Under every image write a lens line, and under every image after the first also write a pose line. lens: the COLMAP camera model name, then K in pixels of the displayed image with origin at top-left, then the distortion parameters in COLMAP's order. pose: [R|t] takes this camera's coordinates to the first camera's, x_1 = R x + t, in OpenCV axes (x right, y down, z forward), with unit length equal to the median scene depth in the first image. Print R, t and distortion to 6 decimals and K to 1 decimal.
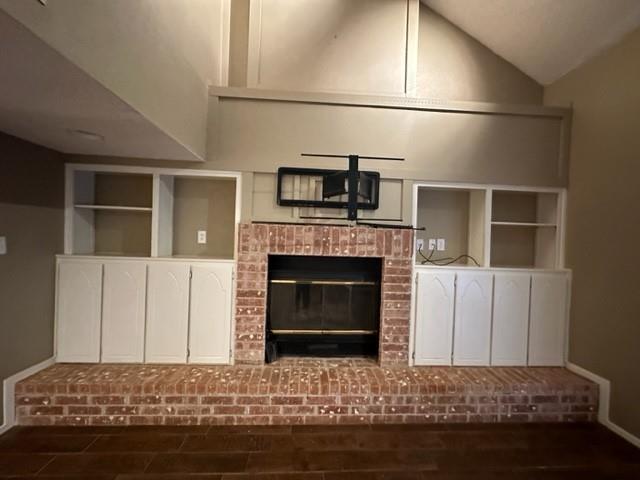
lens RADIAL K [[256.0, 0, 320.0], [0, 256.0, 240.0], [0, 0, 1]] dist [-0.001634, -0.000008]
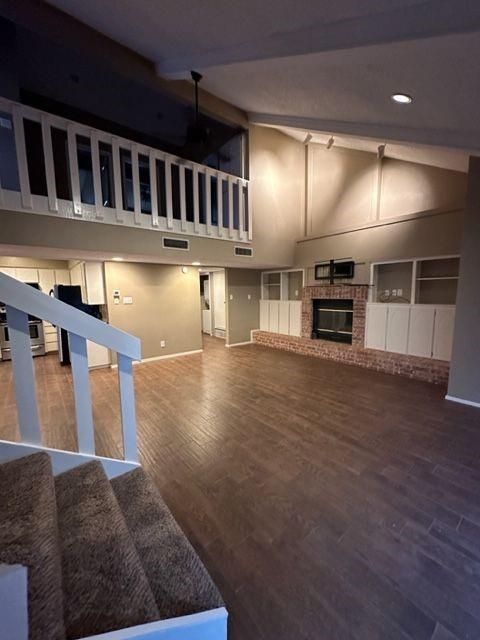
lens RADIAL K [[256.0, 0, 240.0], [0, 256.0, 320.0], [0, 0, 1]] dist [-0.001634, -0.000008]
pose [[0.584174, 0.049744, -0.810102, 1.531001], [0.024369, 0.996595, 0.078768, 0.049713], [0.811262, -0.065755, 0.580973, -1.170349]]
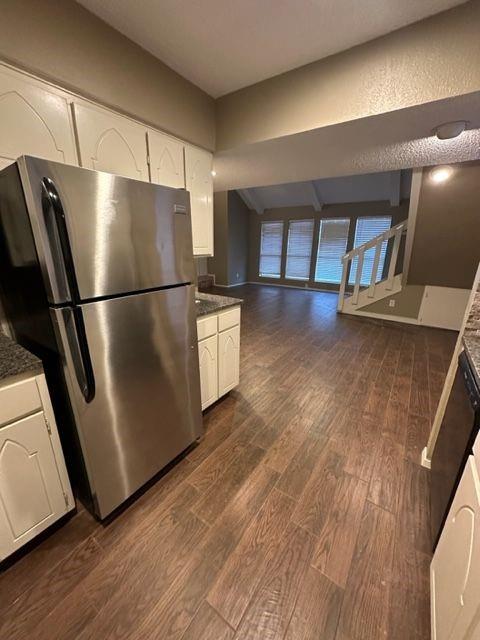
lens RADIAL K [[256.0, 0, 240.0], [0, 256.0, 320.0], [0, 0, 1]] dist [-0.001634, -0.000008]
pose [[0.614227, -0.256455, 0.746295, -1.694736], [0.021106, 0.950720, 0.309332, -0.016568], [-0.788847, -0.174248, 0.589370, -1.689861]]
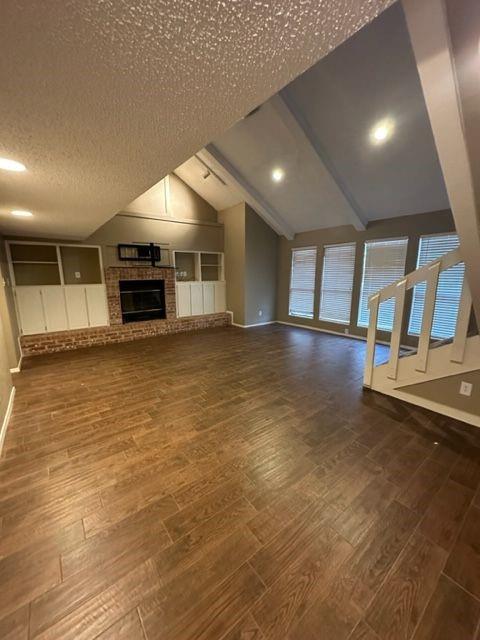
lens RADIAL K [[256.0, 0, 240.0], [0, 256.0, 320.0], [0, 0, 1]] dist [-0.001634, -0.000008]
pose [[0.821912, -0.141088, 0.551865, -0.649327], [0.038882, 0.980476, 0.192757, -0.002191], [-0.568286, -0.136972, 0.811351, -1.707228]]
